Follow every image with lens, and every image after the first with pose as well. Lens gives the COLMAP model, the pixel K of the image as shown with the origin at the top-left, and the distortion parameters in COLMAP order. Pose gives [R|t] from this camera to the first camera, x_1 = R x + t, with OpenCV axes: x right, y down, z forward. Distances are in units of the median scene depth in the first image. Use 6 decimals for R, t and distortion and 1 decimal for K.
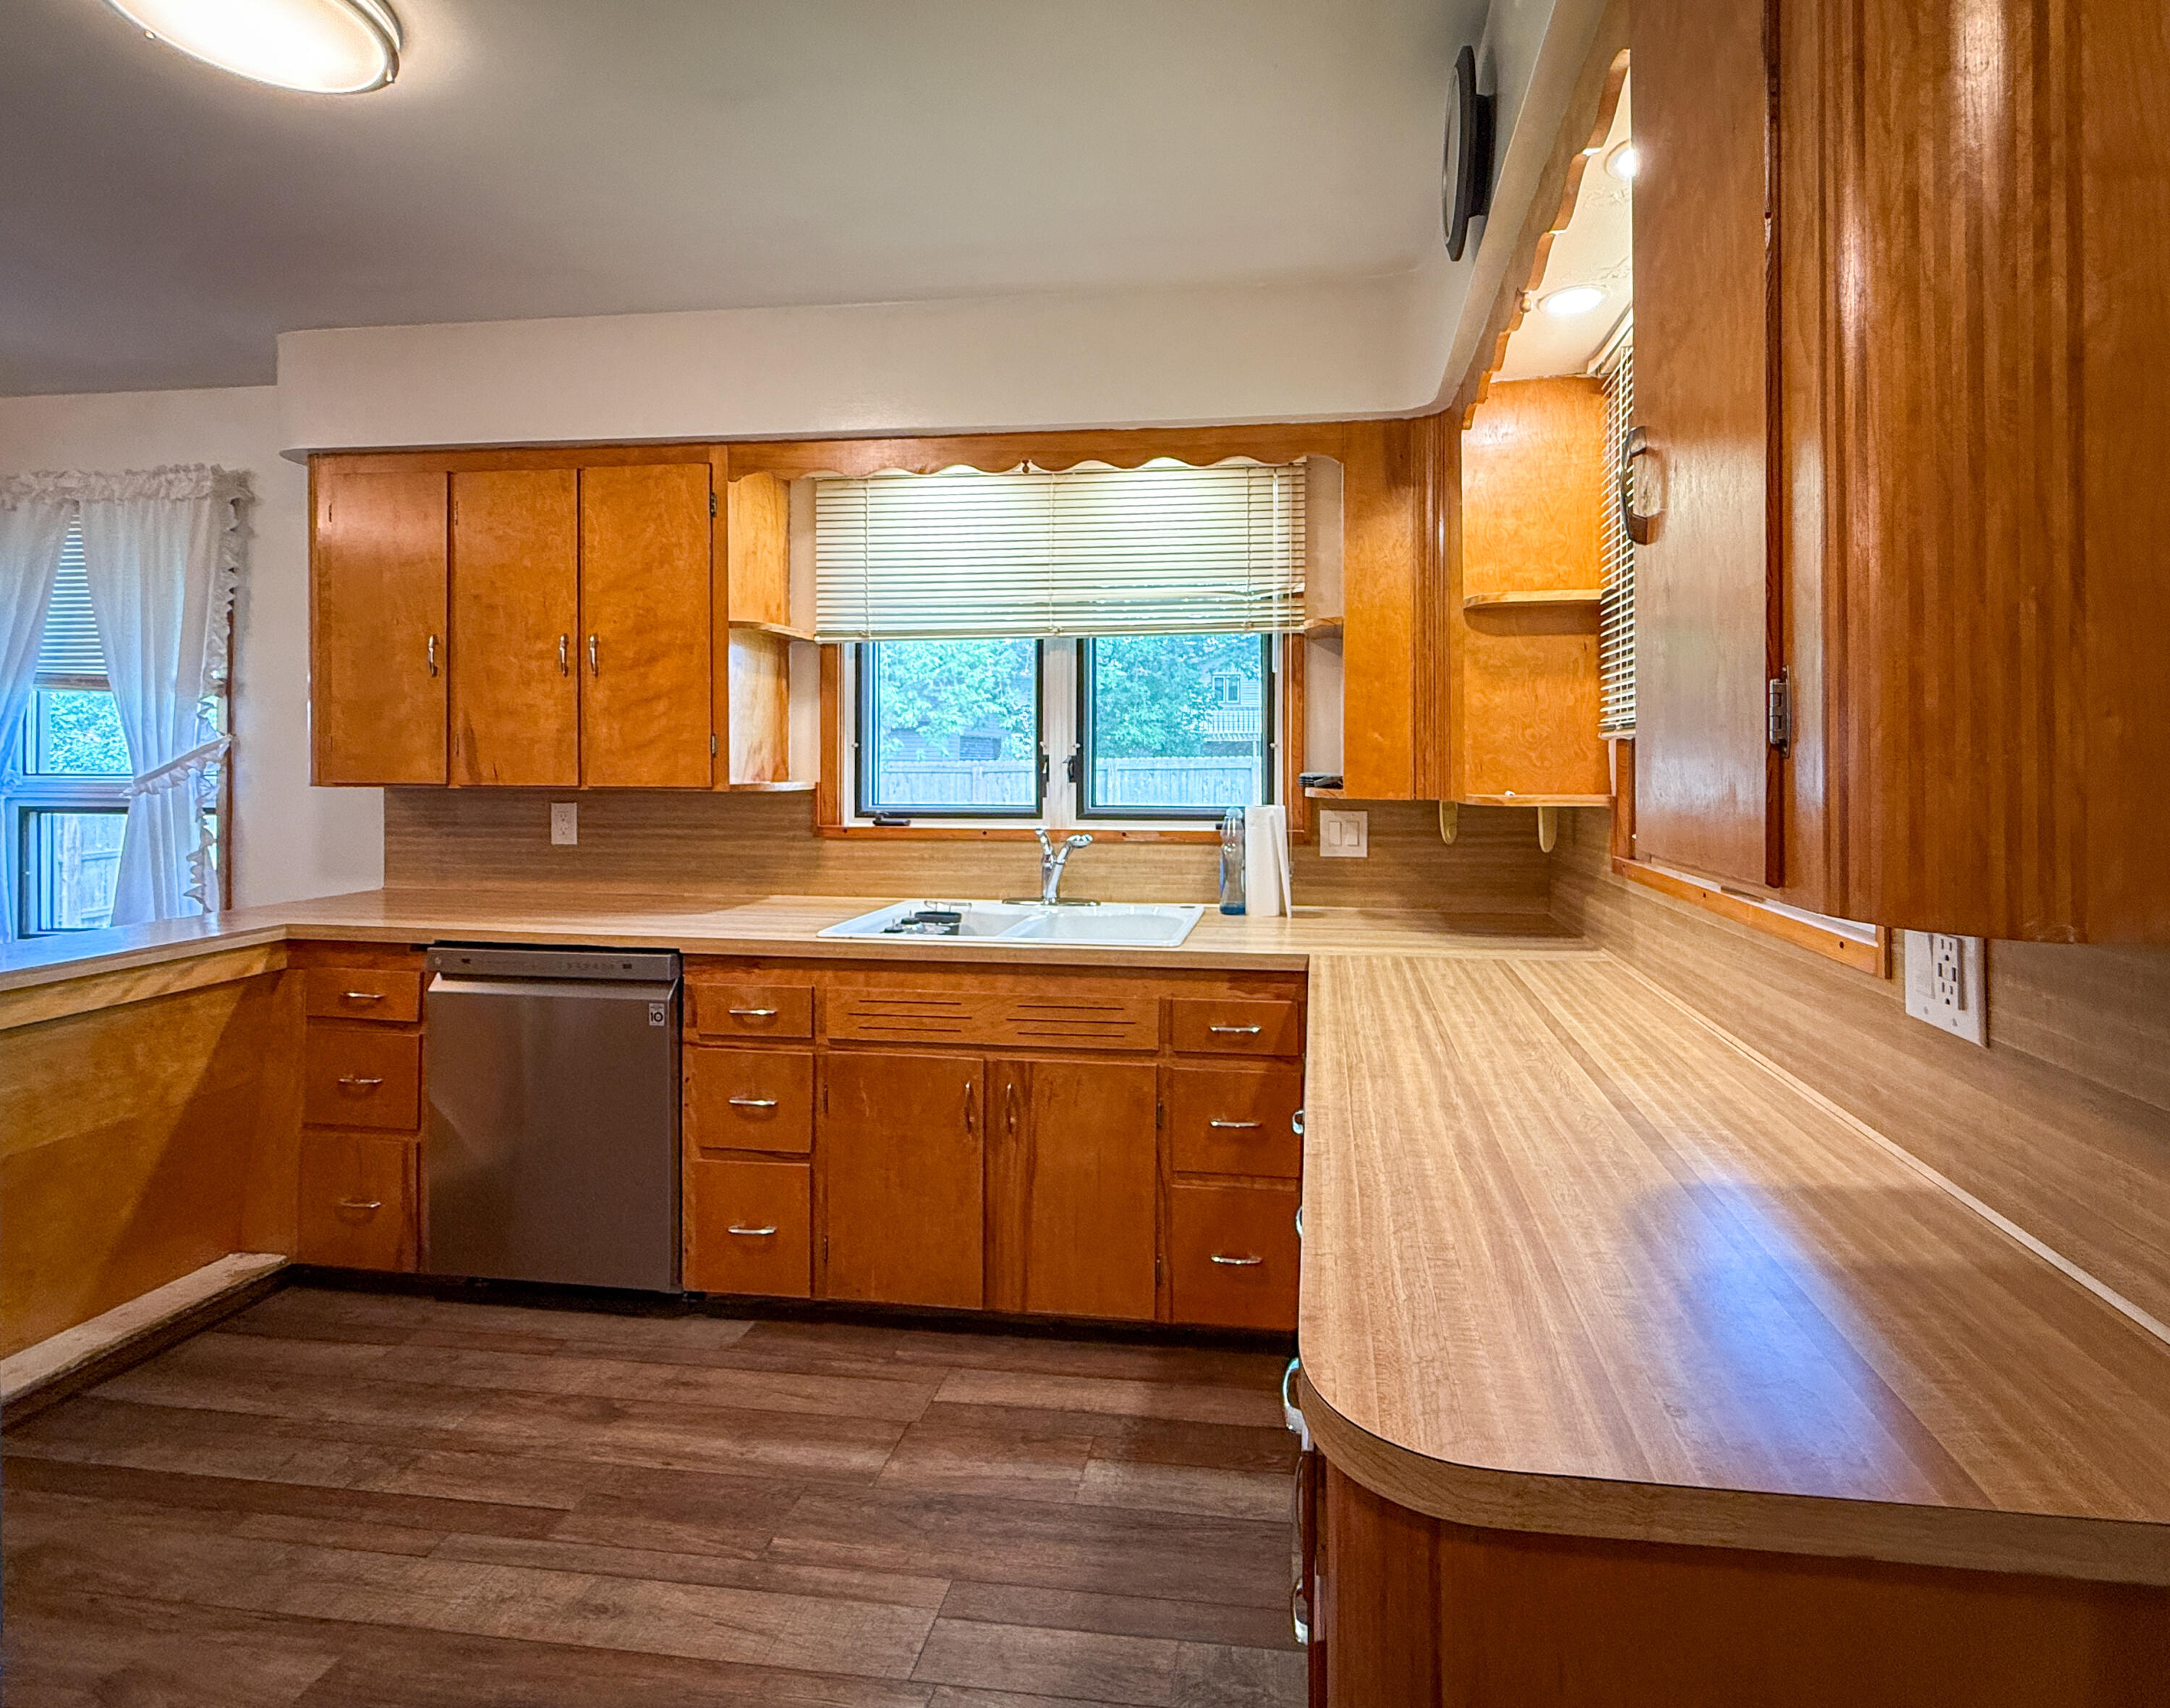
lens RADIAL K [[1088.7, 0, 1302.2], [0, 1088.7, 760.0], [0, 0, 1]] dist [0.002048, 0.002288]
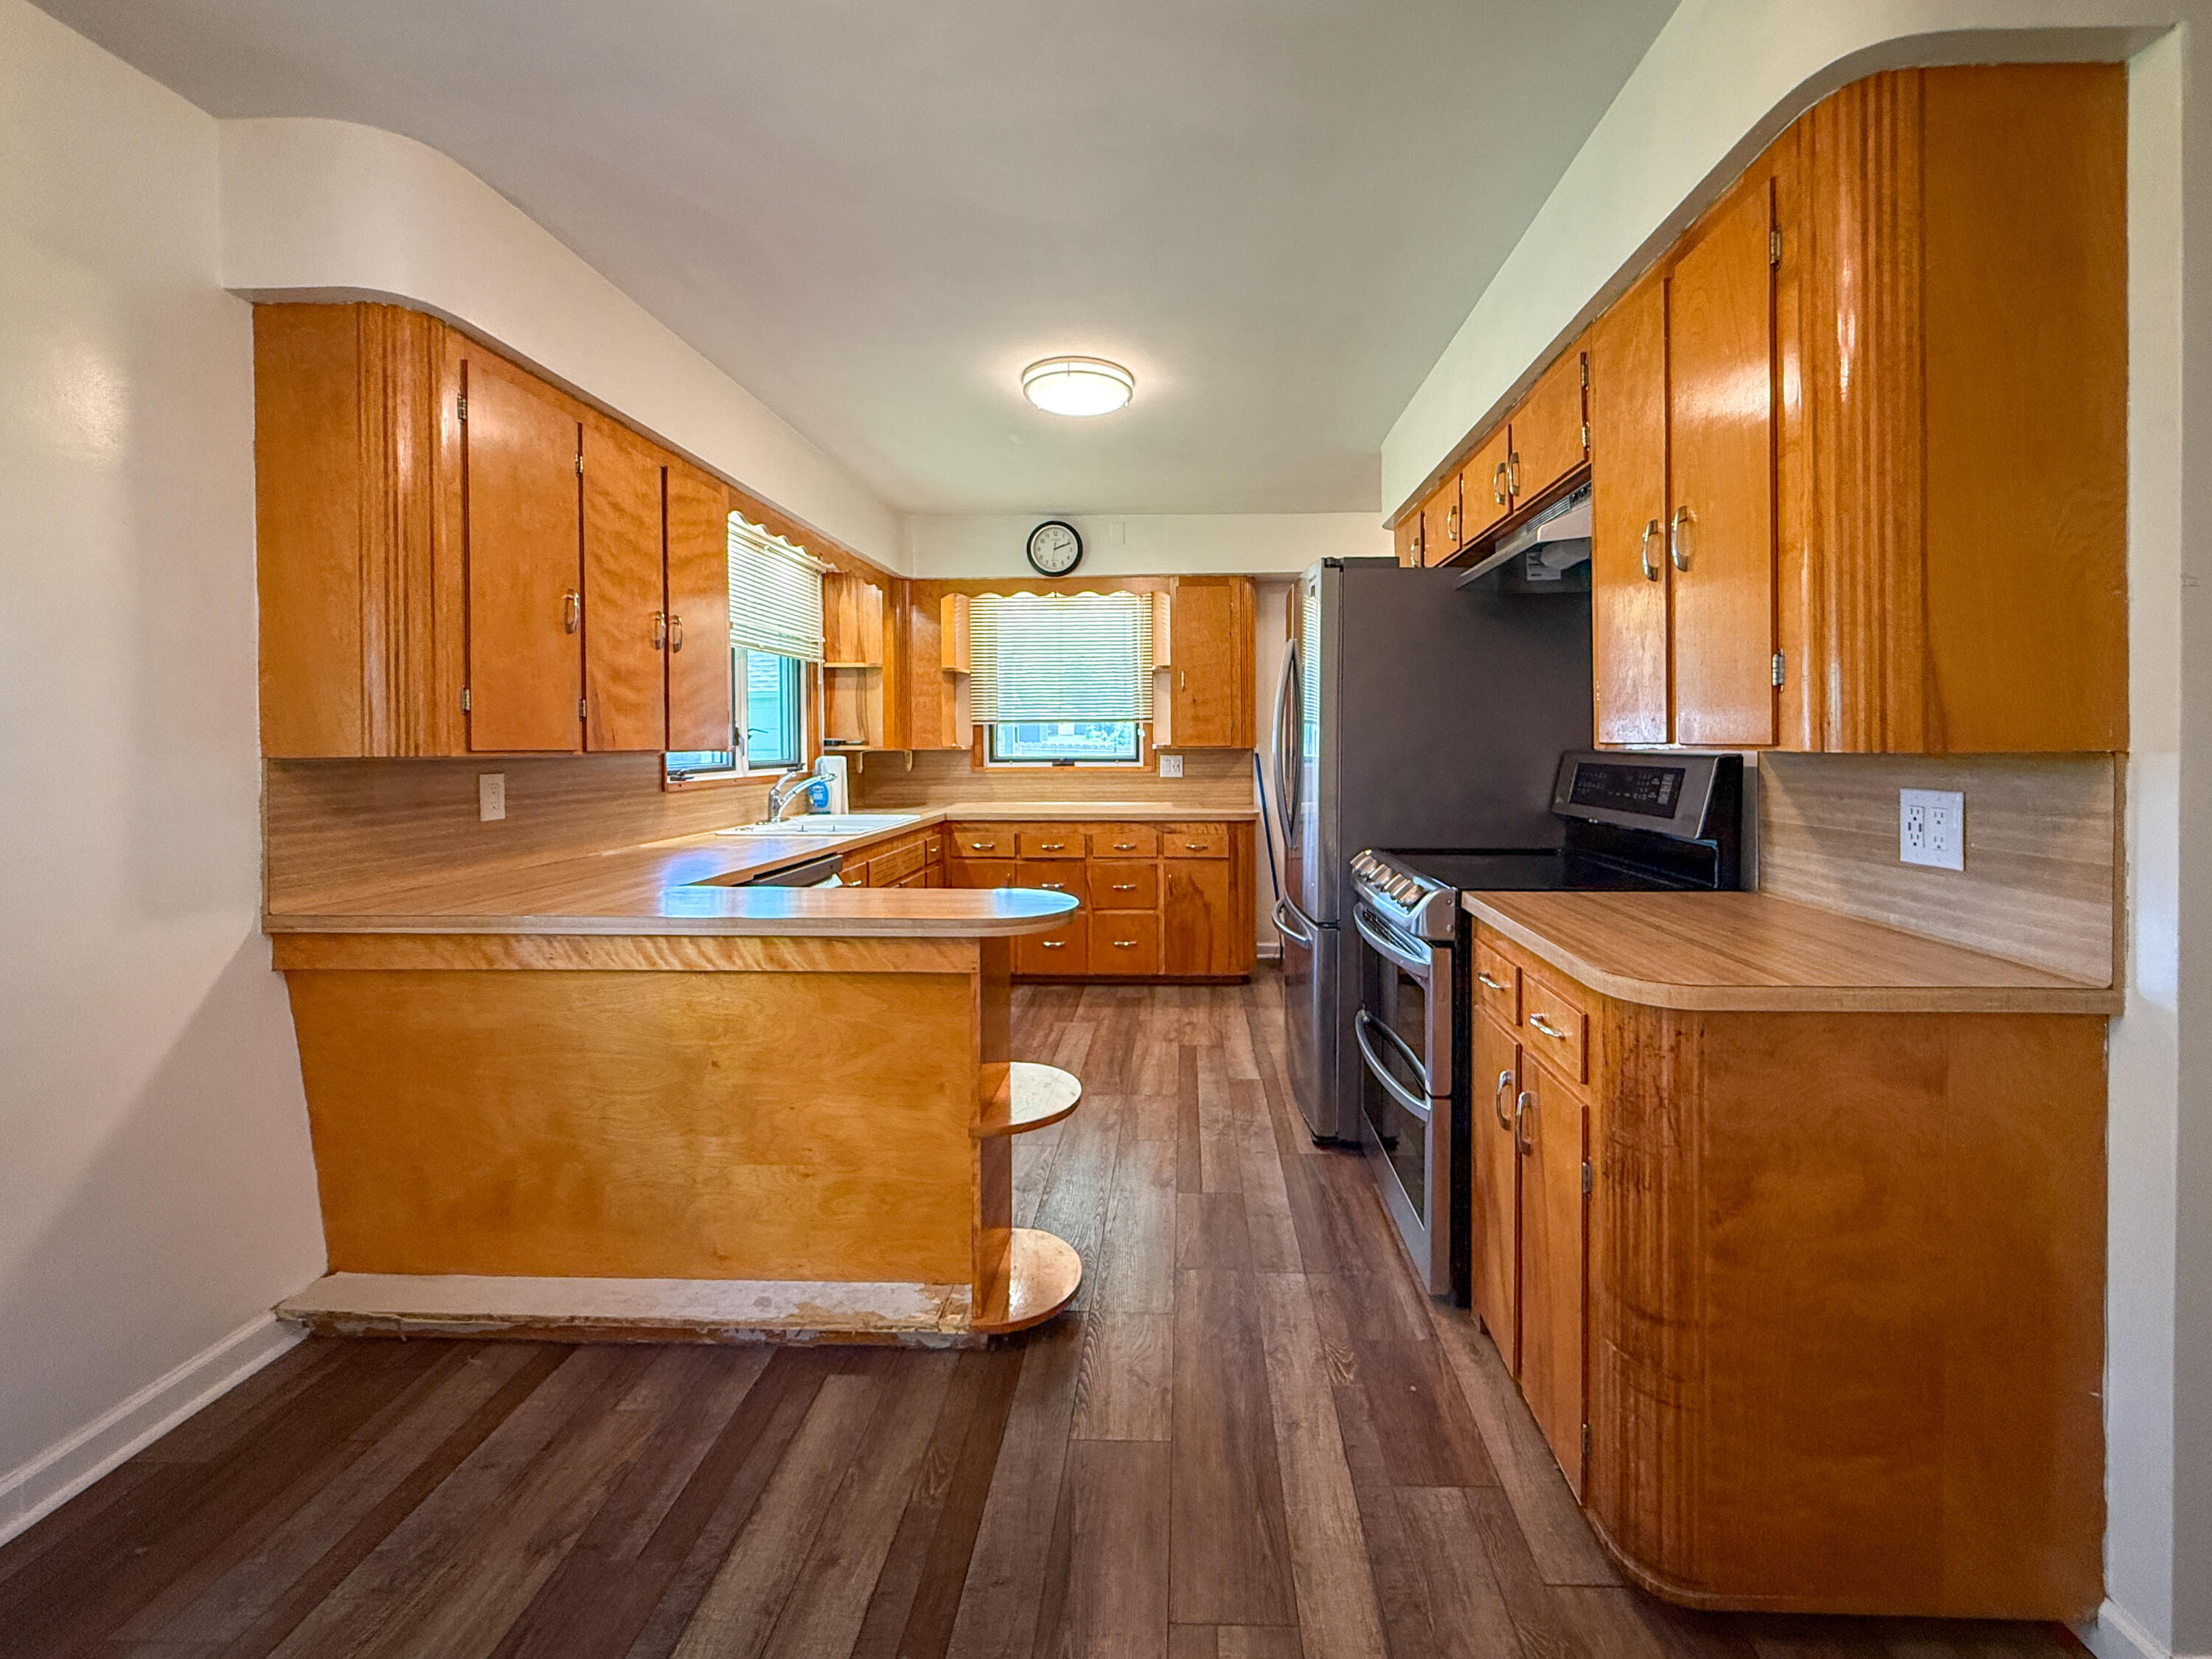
lens RADIAL K [[915.1, 0, 1170.9], [0, 915.1, 752.1], [0, 0, 1]] dist [0.000139, -0.000138]
pose [[-0.106050, -0.013254, 0.994273, -1.692945], [0.009220, 0.999855, 0.014312, 0.017691], [-0.994318, 0.010685, -0.105912, 0.594903]]
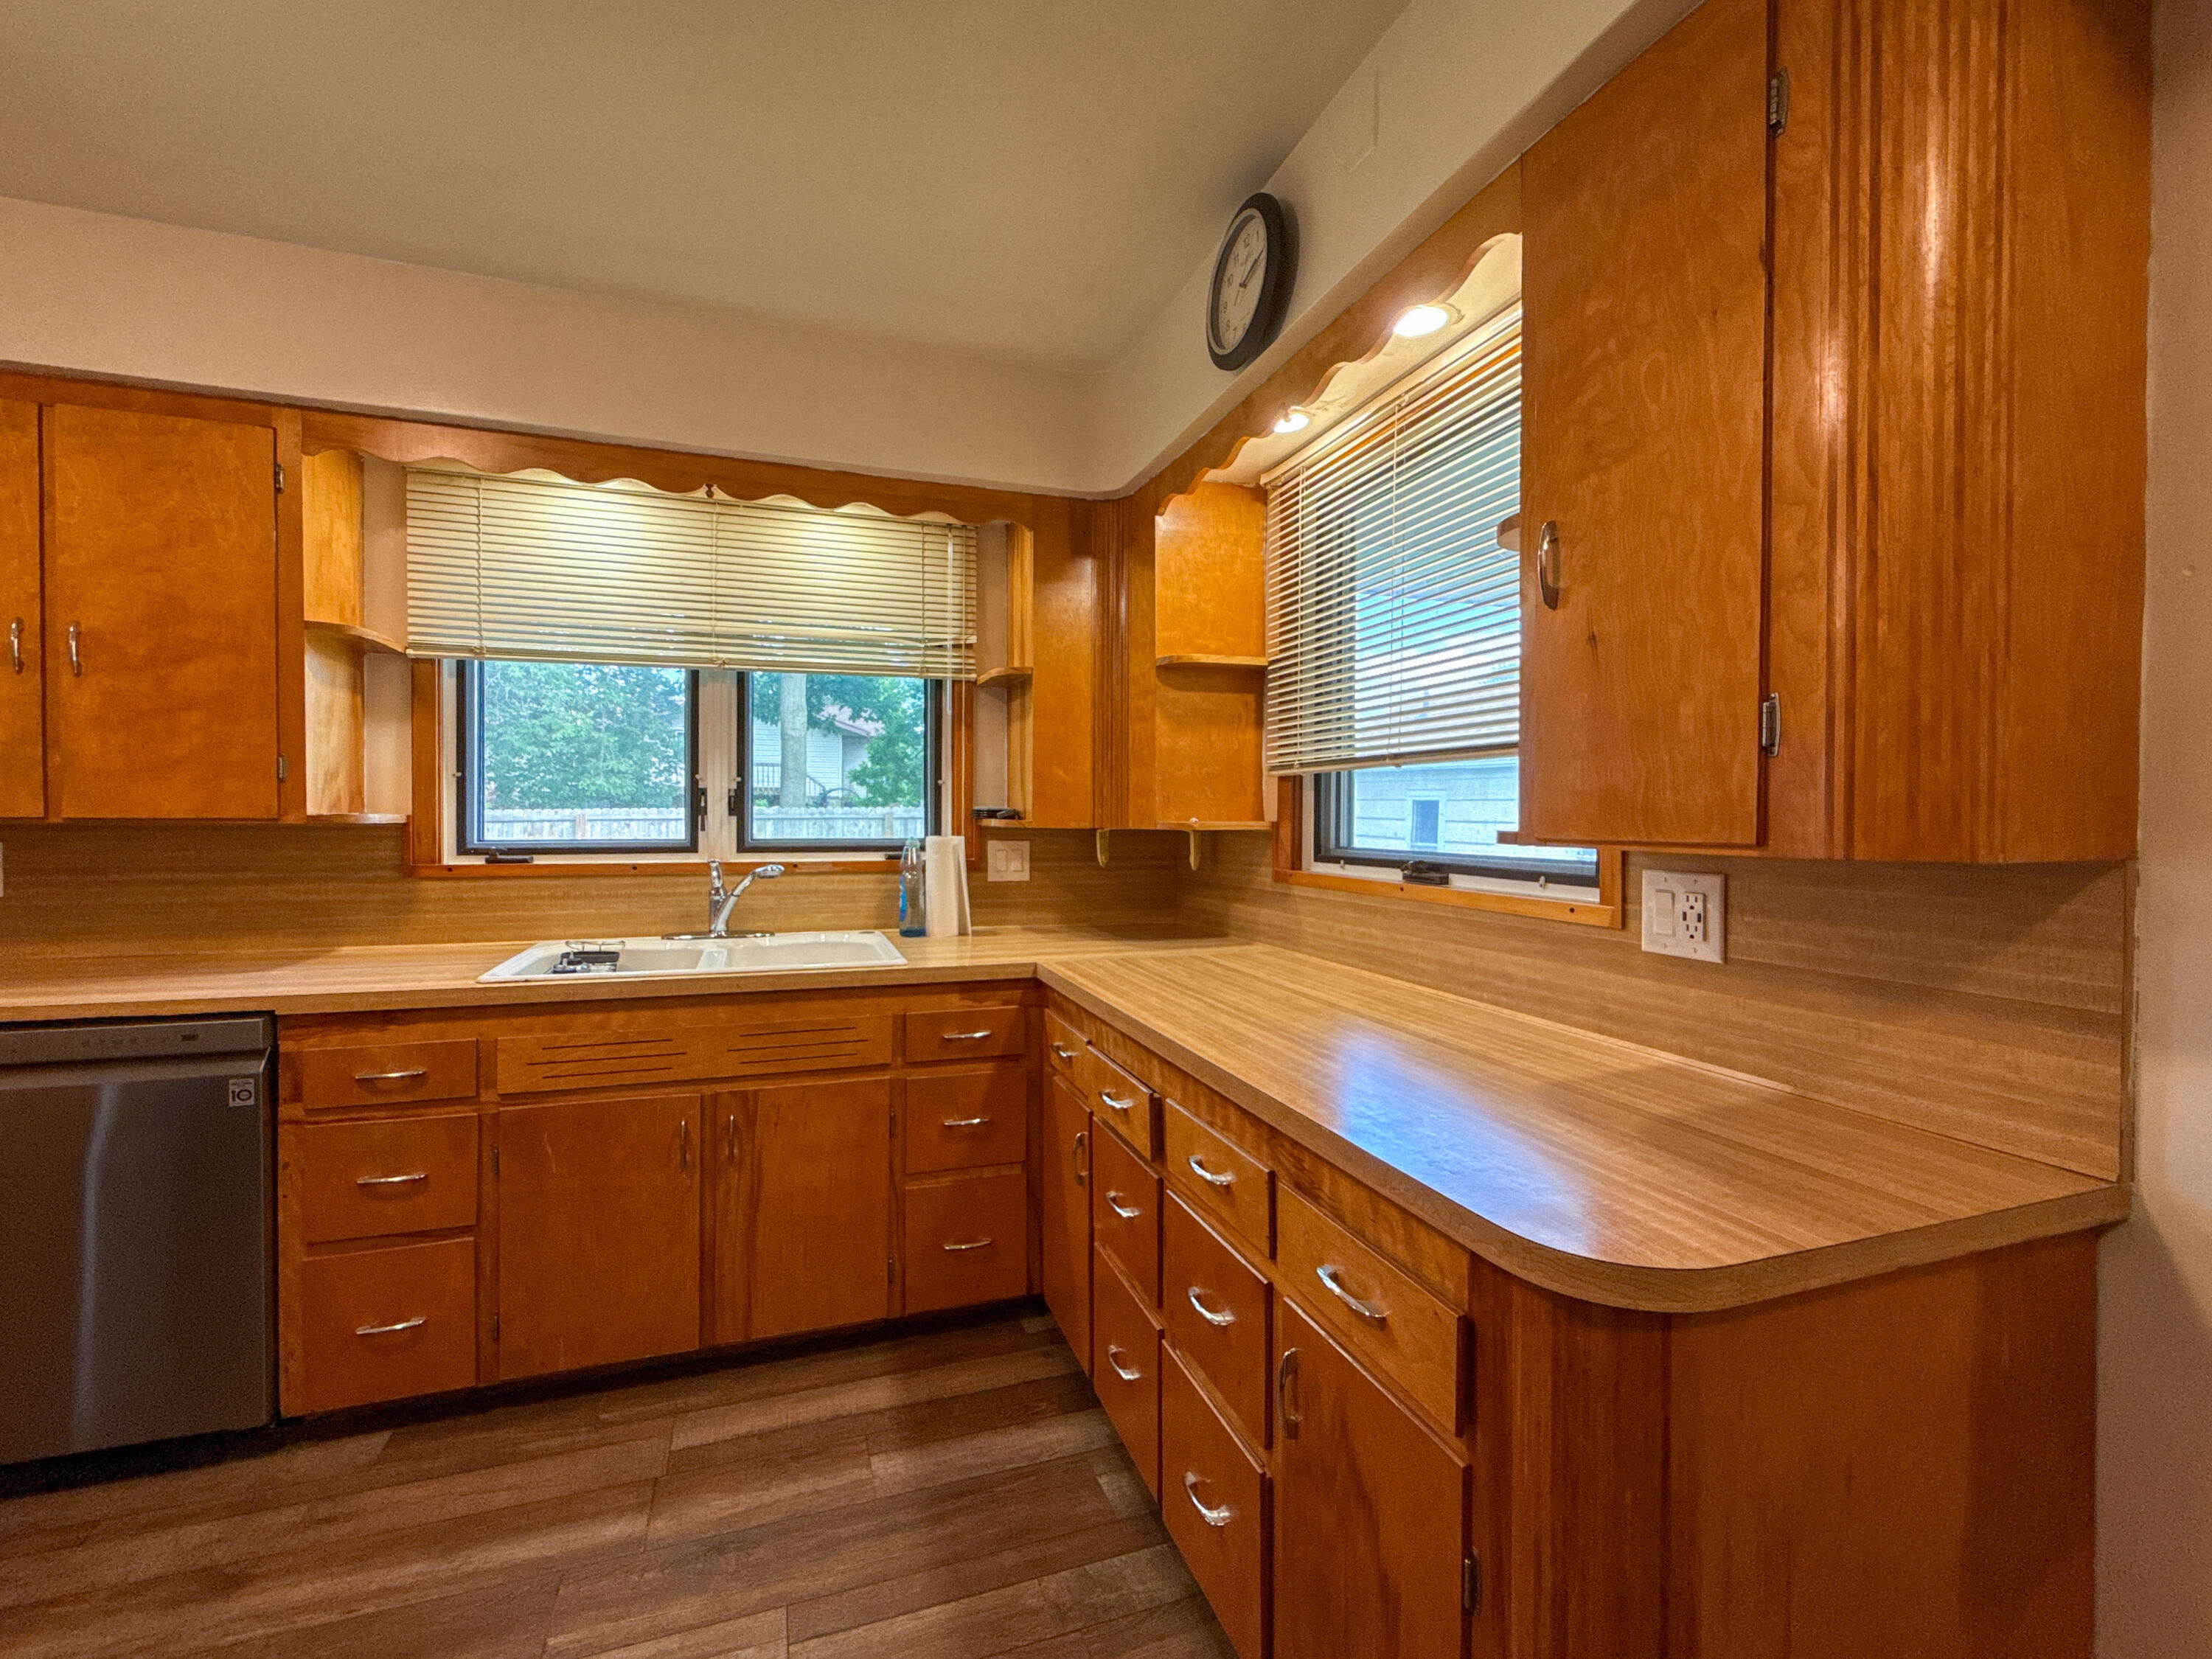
lens RADIAL K [[921.5, 0, 1171.7], [0, 921.5, 828.8], [0, 0, 1]] dist [0.002088, 0.000078]
pose [[0.901376, -0.003819, 0.433021, -0.233962], [-0.001734, 0.999921, 0.012428, 0.023259], [-0.433035, -0.011953, 0.901298, 0.066583]]
